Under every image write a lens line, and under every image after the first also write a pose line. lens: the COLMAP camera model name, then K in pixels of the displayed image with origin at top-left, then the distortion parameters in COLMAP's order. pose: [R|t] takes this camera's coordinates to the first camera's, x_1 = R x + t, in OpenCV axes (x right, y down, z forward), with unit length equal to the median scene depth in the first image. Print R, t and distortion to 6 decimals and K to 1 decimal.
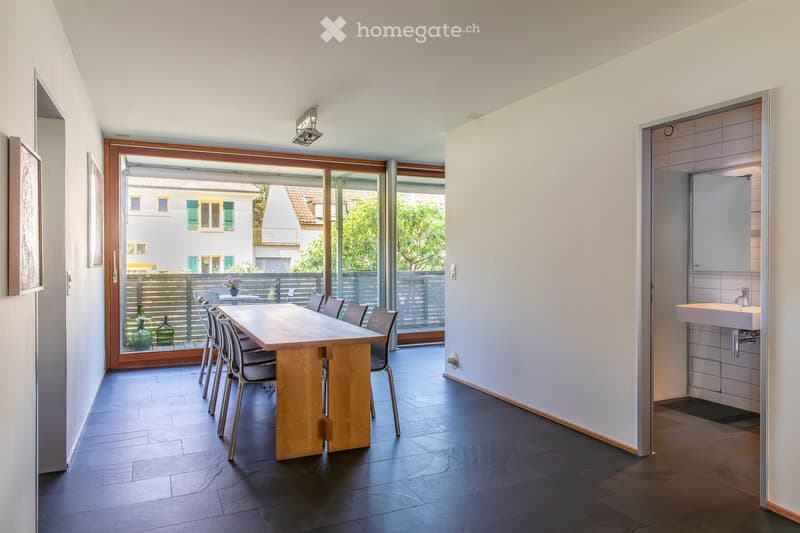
lens RADIAL K [[534.6, 0, 401.9], [0, 534.6, 258.4], [0, 0, 1]] dist [0.020406, -0.003334]
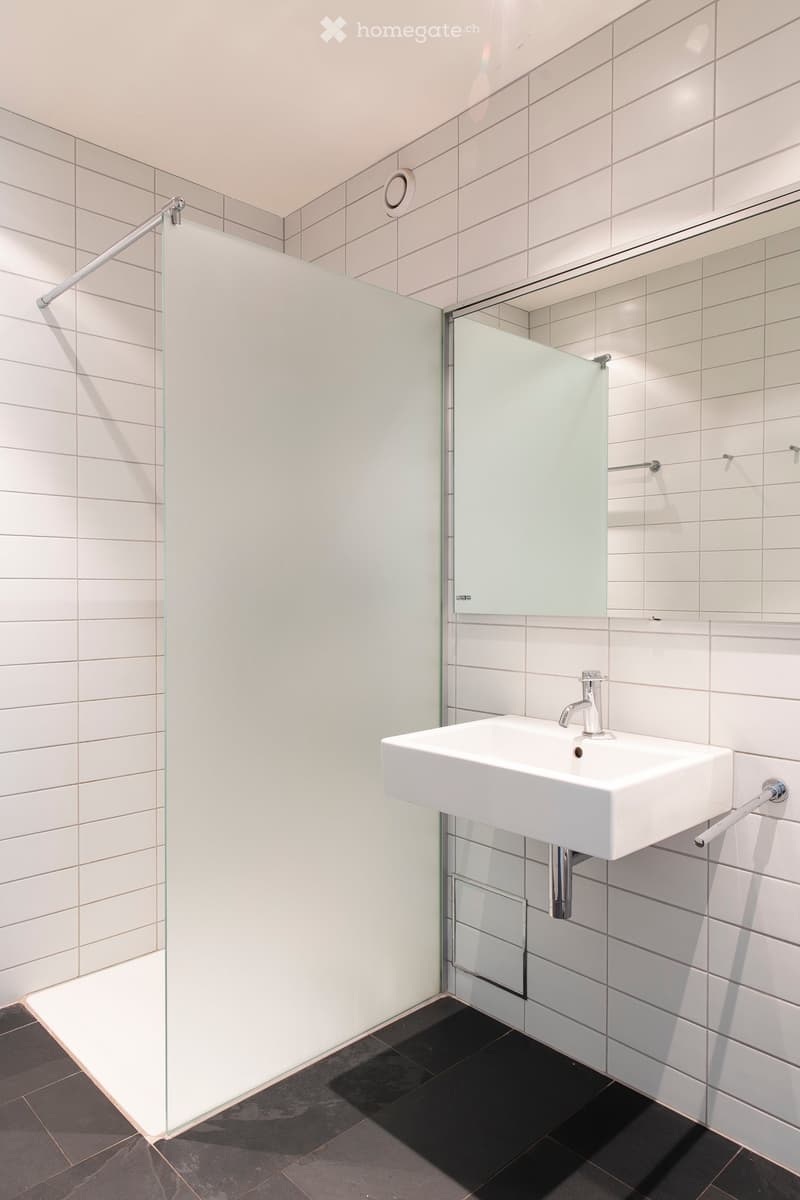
lens RADIAL K [[801.9, 0, 400.0], [0, 801.9, 600.0], [0, 0, 1]] dist [0.020406, -0.003334]
pose [[0.950073, -0.003500, 0.312009, 0.358639], [0.000693, 0.999958, 0.009106, 0.010073], [-0.312028, -0.008435, 0.950036, 0.550123]]
